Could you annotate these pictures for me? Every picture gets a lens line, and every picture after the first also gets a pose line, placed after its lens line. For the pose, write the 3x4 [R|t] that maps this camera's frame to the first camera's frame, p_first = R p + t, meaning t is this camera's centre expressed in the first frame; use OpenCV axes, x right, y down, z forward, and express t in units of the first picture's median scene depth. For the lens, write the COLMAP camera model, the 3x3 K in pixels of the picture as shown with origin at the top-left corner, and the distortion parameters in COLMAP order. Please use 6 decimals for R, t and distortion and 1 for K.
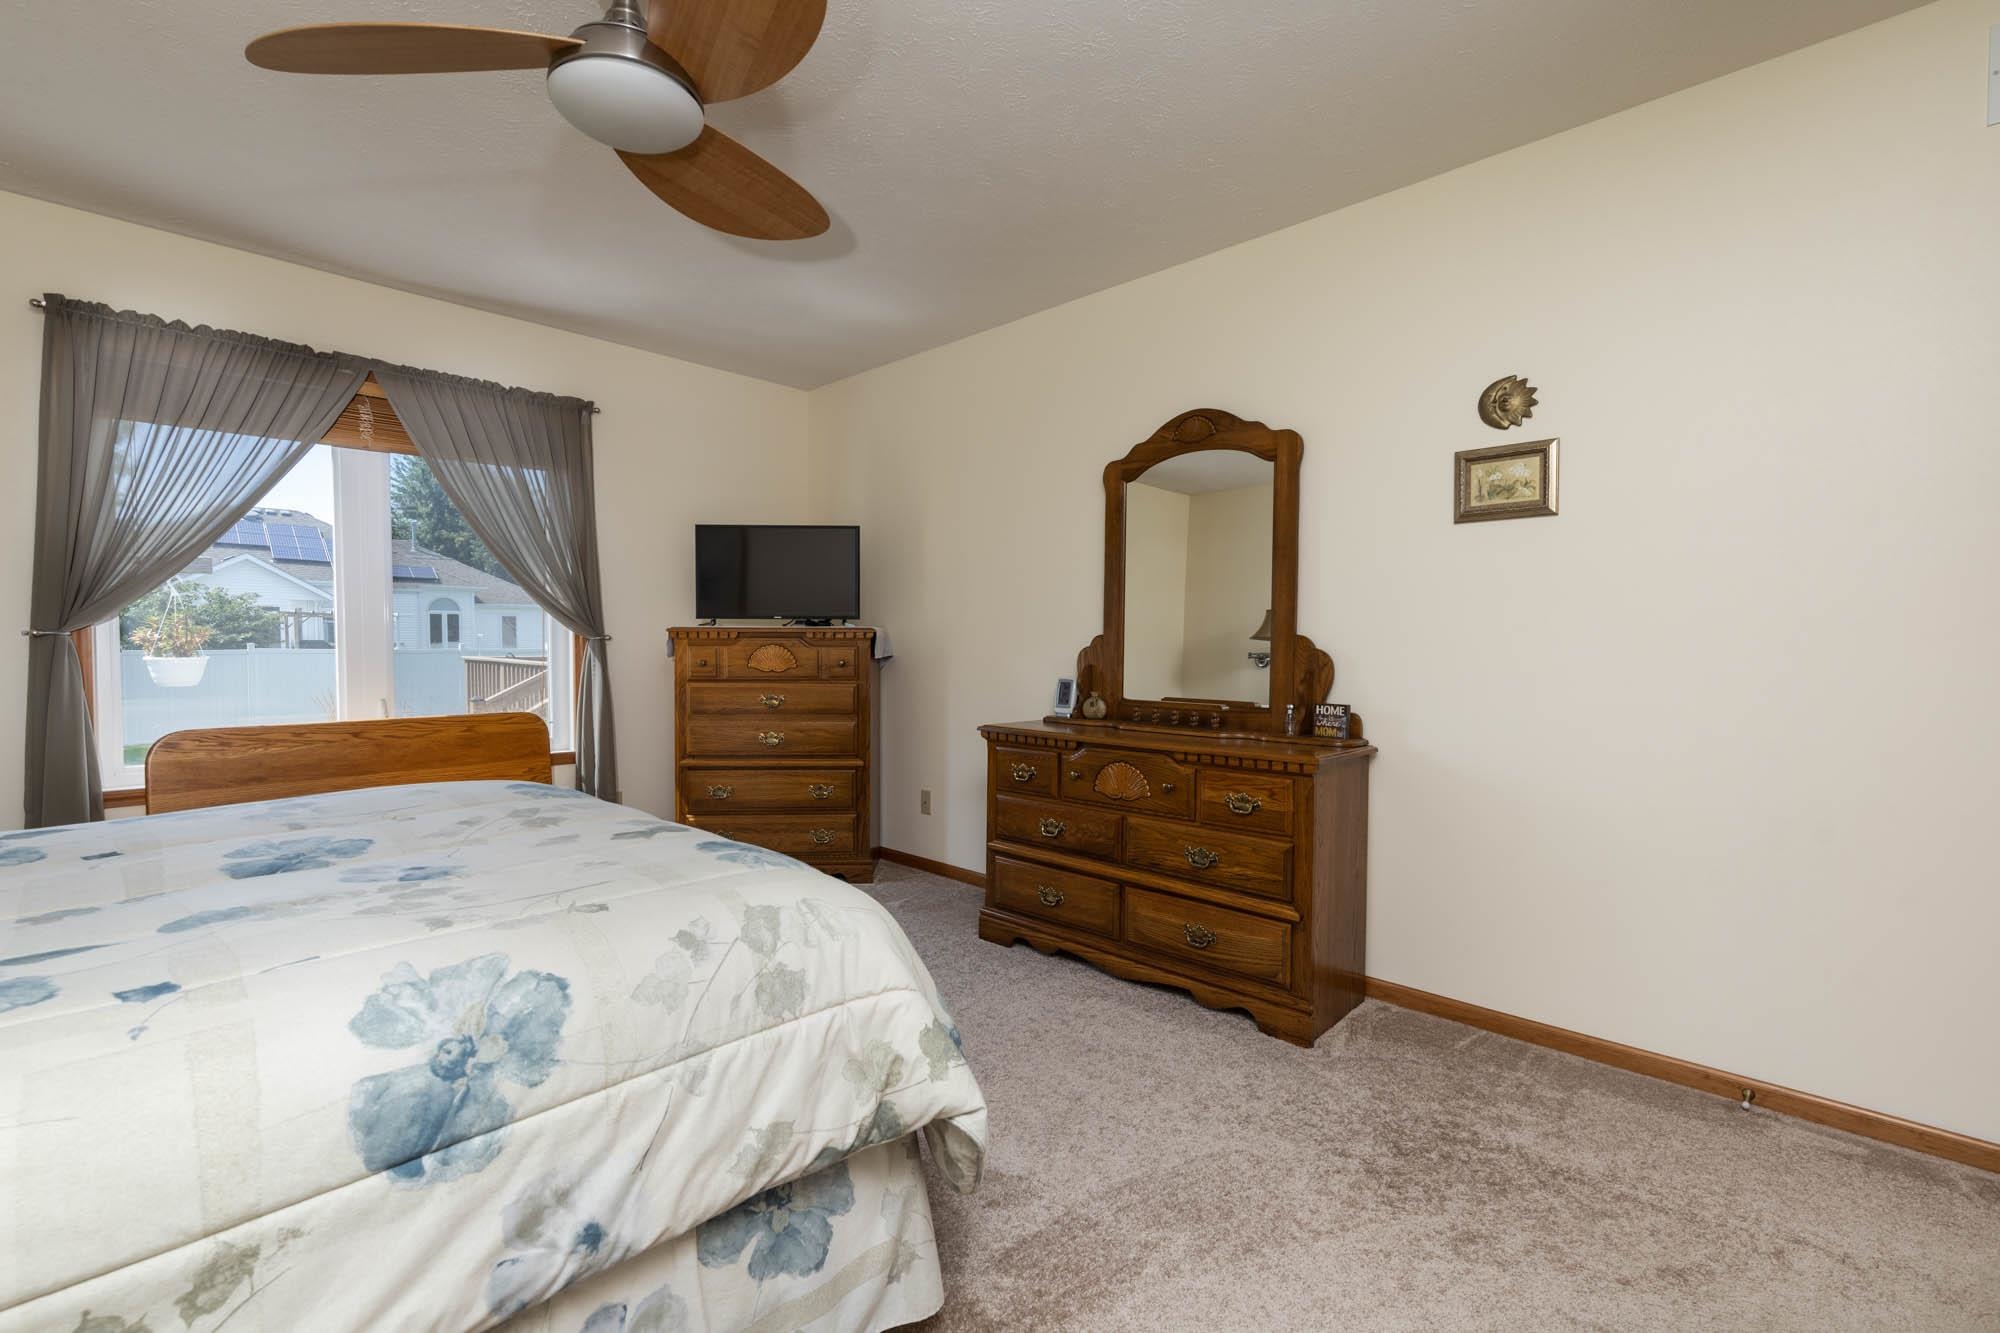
lens RADIAL K [[871.2, 0, 982.3], [0, 871.2, 669.1], [0, 0, 1]] dist [-0.003121, -0.000055]
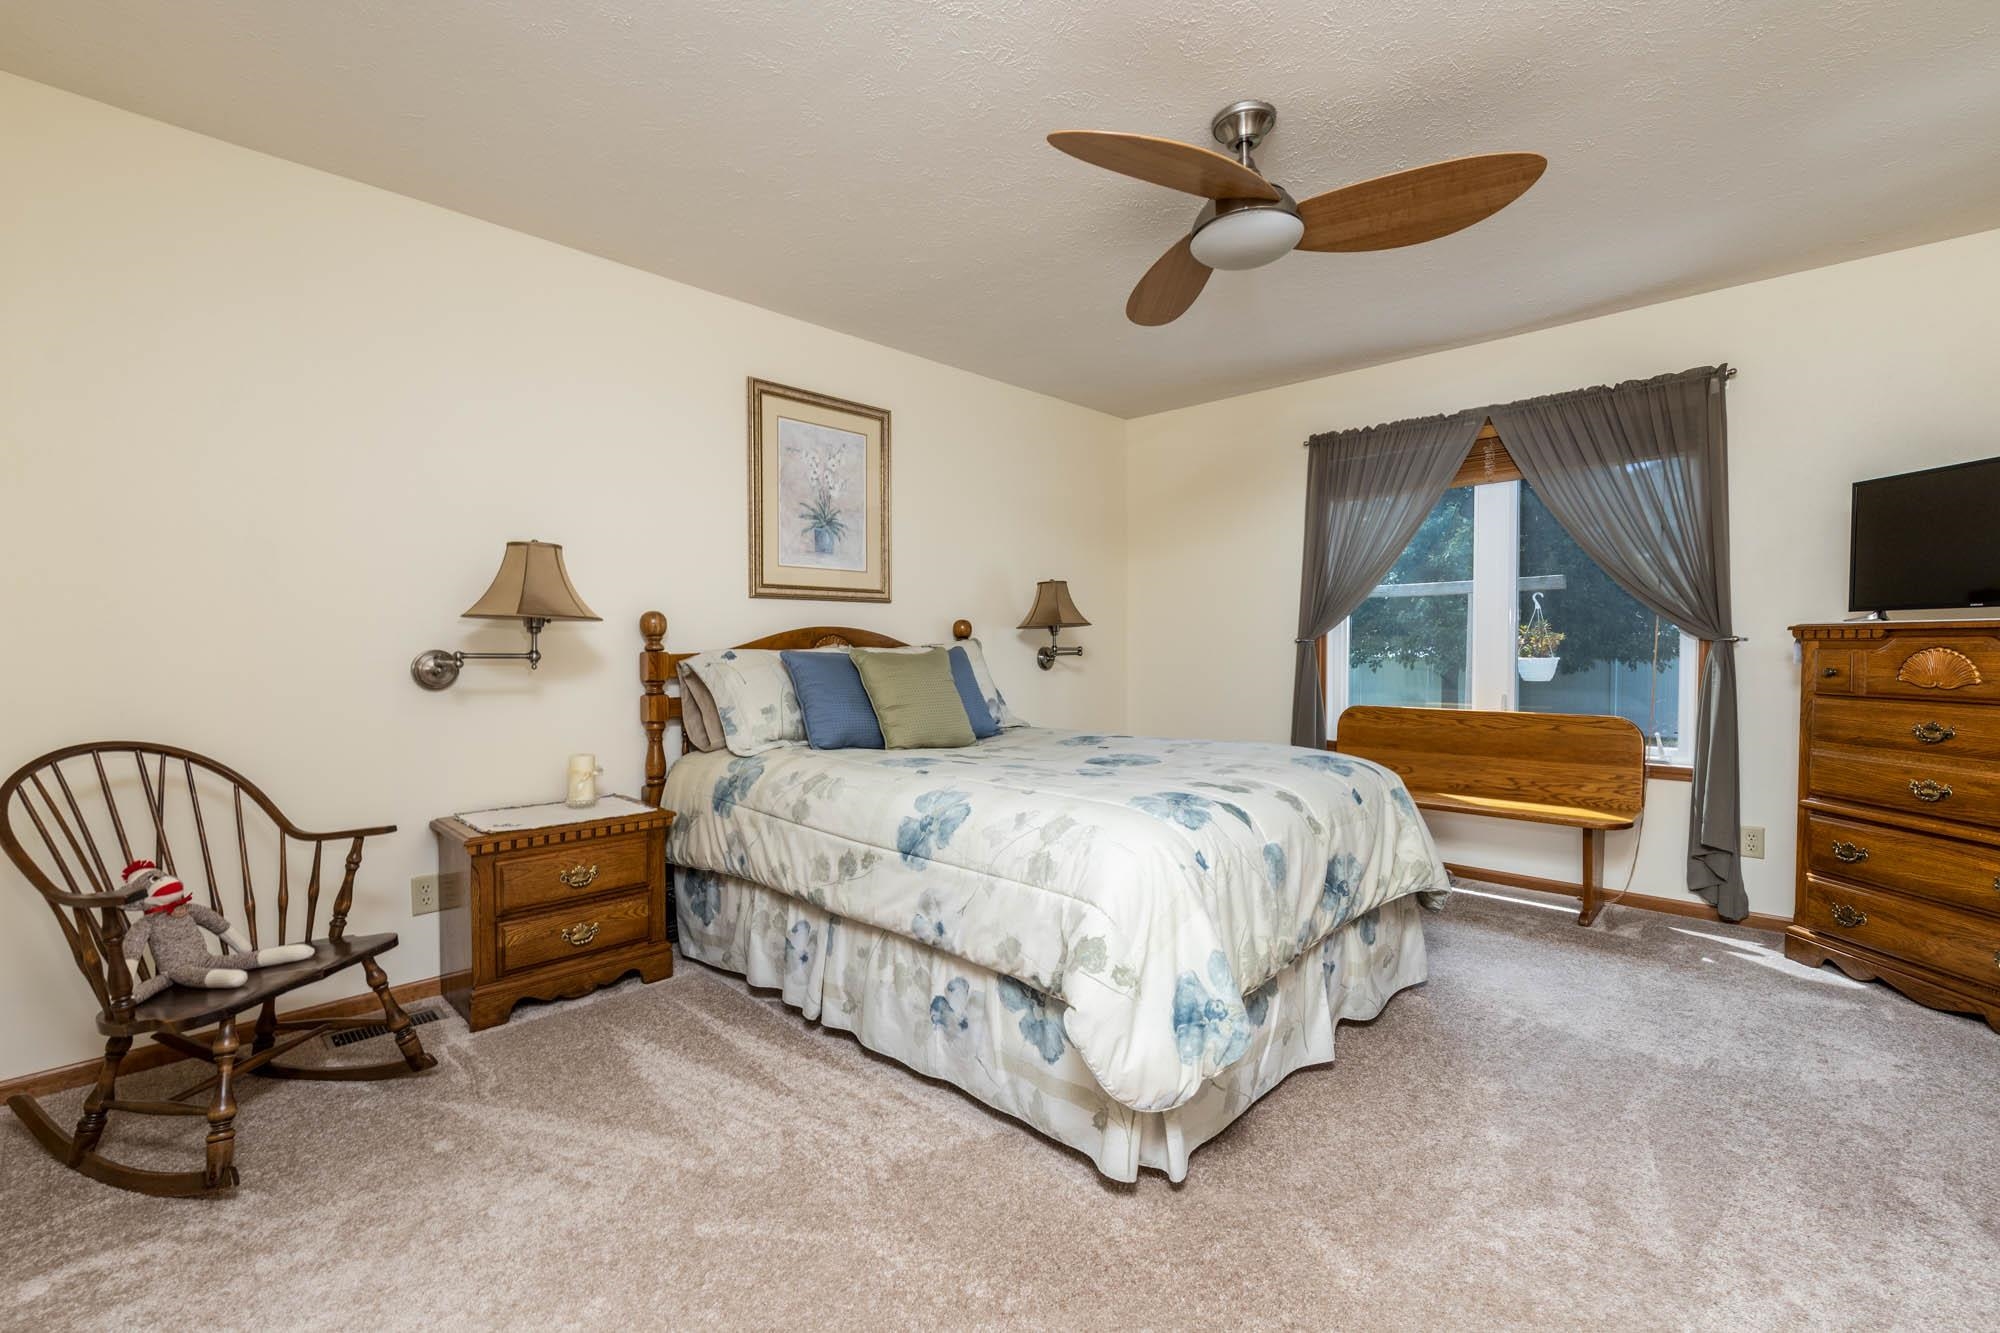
lens RADIAL K [[871.2, 0, 982.4], [0, 871.2, 661.0], [0, 0, 1]] dist [-0.003121, -0.000055]
pose [[-0.025982, 0.014945, -0.999551, 0.461764], [-0.026840, 0.999517, 0.015643, -0.008982], [0.999302, 0.027235, -0.025568, 0.317980]]
